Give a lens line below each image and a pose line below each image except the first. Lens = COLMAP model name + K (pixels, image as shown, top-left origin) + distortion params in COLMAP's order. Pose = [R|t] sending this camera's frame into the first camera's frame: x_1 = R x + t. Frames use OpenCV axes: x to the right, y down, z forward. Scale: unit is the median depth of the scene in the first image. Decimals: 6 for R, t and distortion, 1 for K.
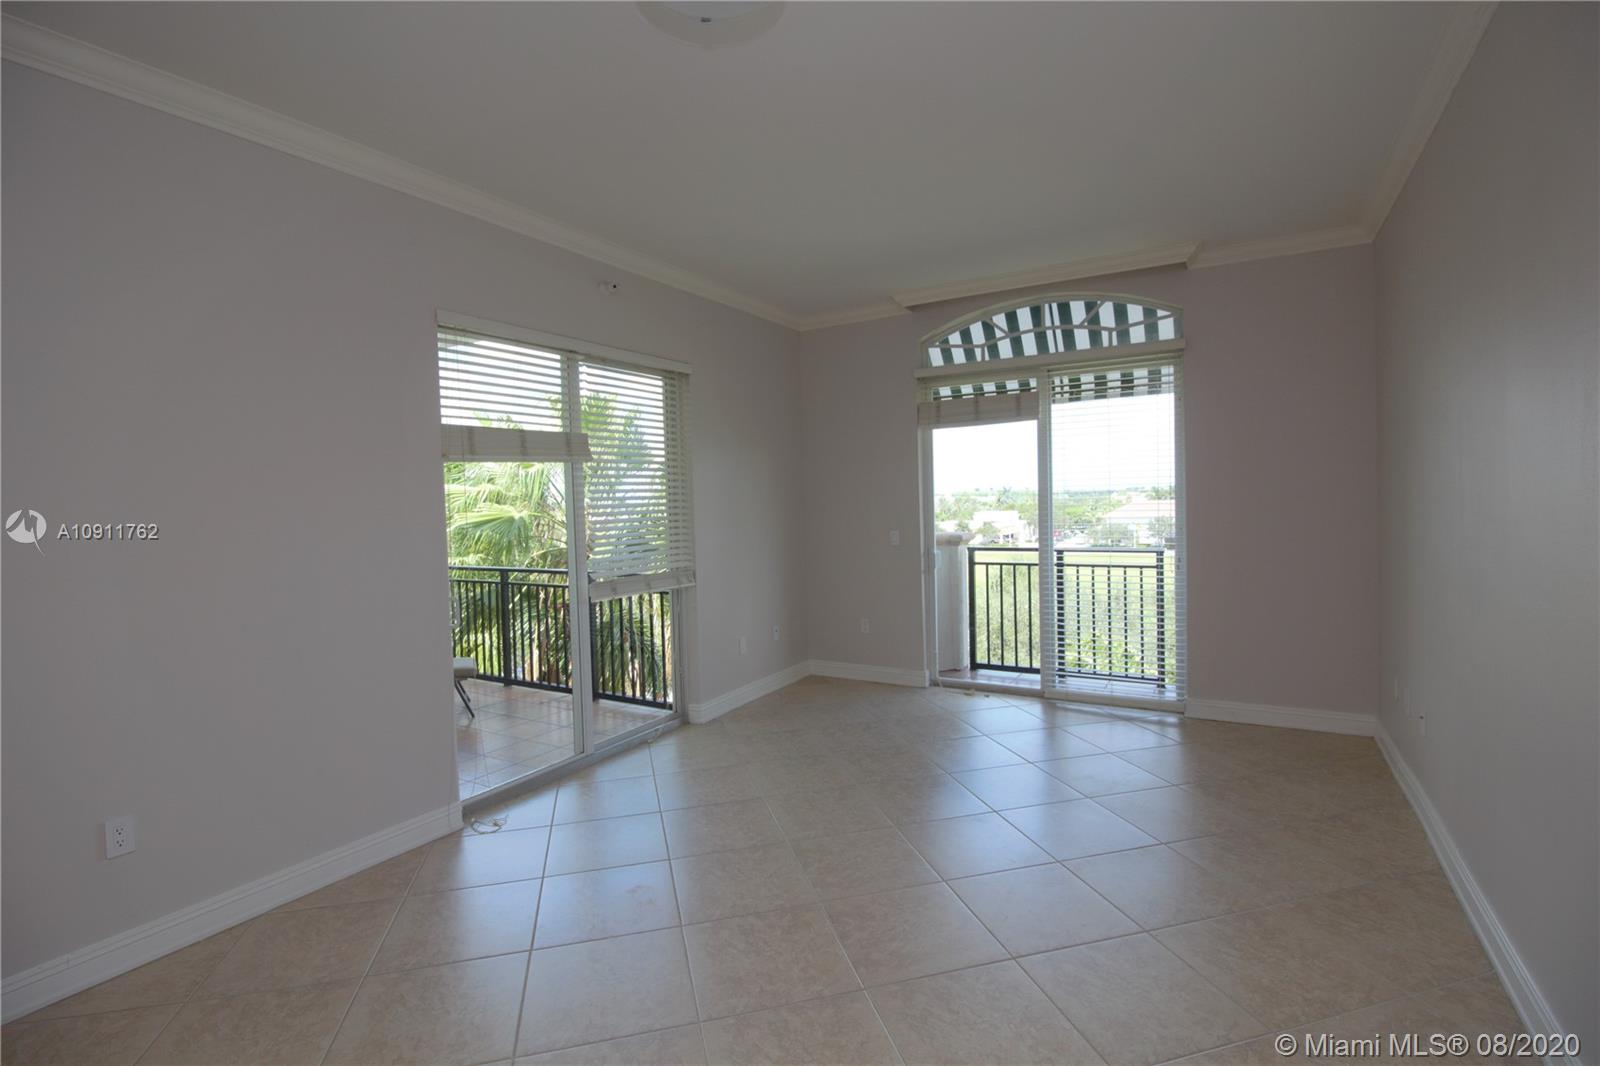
lens RADIAL K [[740.6, 0, 806.7], [0, 740.6, 537.3], [0, 0, 1]] dist [-0.004469, -0.009969]
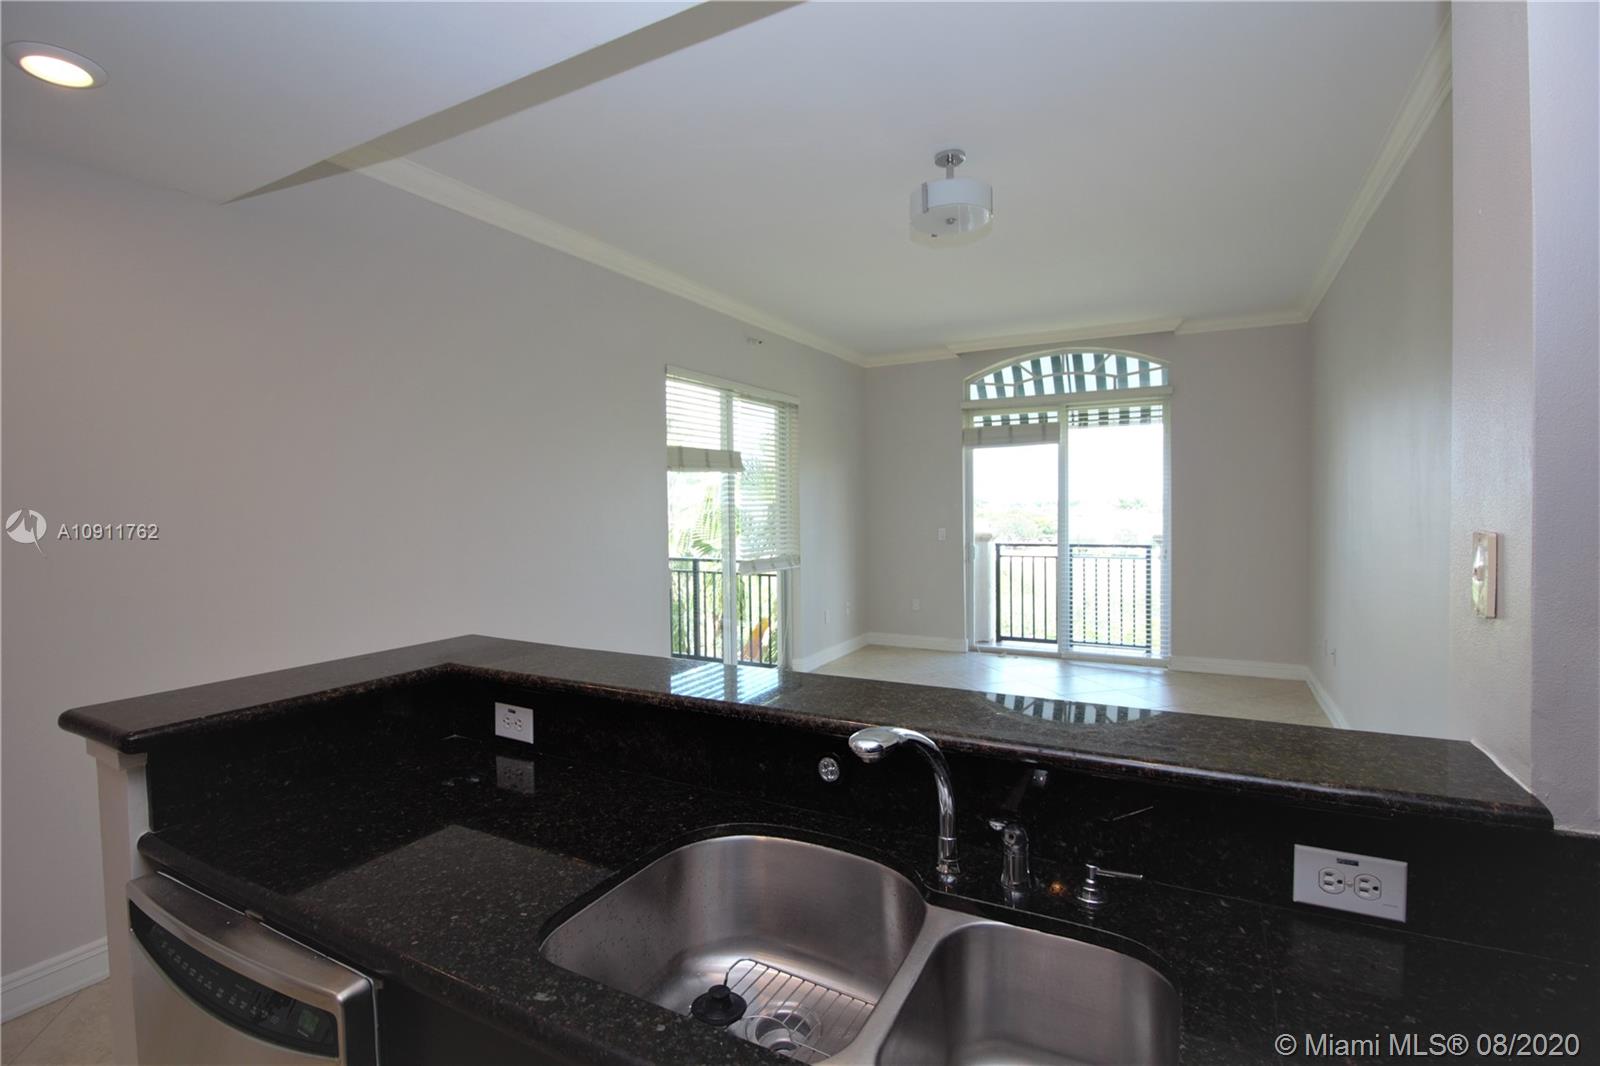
lens RADIAL K [[740.6, 0, 797.8], [0, 740.6, 537.4], [0, 0, 1]] dist [-0.004469, -0.009969]
pose [[0.999403, 0.013072, 0.031966, -0.178481], [-0.012716, 0.999855, -0.011316, 0.024707], [-0.032110, 0.010902, 0.999425, -0.275850]]
